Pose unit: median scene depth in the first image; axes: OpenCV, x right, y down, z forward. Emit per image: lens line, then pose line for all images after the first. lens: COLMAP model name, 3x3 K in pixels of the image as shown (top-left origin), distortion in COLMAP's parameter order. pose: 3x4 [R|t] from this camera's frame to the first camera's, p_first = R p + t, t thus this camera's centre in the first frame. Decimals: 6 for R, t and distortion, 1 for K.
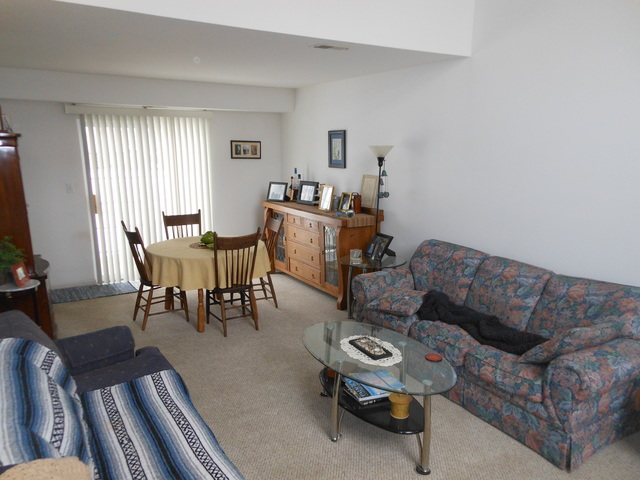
lens RADIAL K [[497.2, 0, 323.1], [0, 497.2, 266.0], [0, 0, 1]] dist [0.047182, 0.000658]
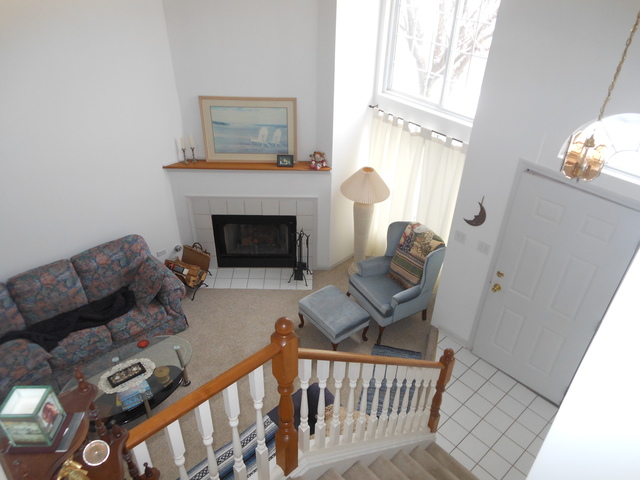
lens RADIAL K [[497.2, 0, 323.1], [0, 497.2, 266.0], [0, 0, 1]] dist [0.047182, 0.000658]
pose [[-0.202113, -0.599400, 0.774513, -0.730974], [0.207682, 0.746617, 0.632006, -0.662543], [-0.957089, 0.288589, -0.026416, 0.327896]]
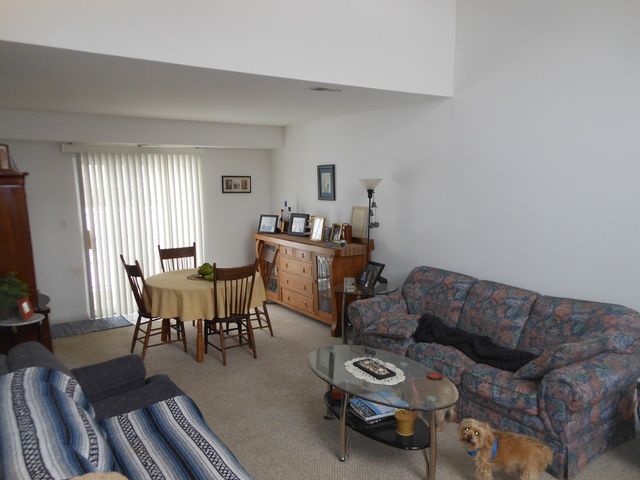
lens RADIAL K [[497.2, 0, 323.1], [0, 497.2, 266.0], [0, 0, 1]] dist [0.047182, 0.000658]
pose [[0.998798, -0.020964, 0.044304, -0.043060], [0.023793, 0.997645, -0.064329, 0.010582], [-0.042851, 0.065306, 0.996945, -0.044650]]
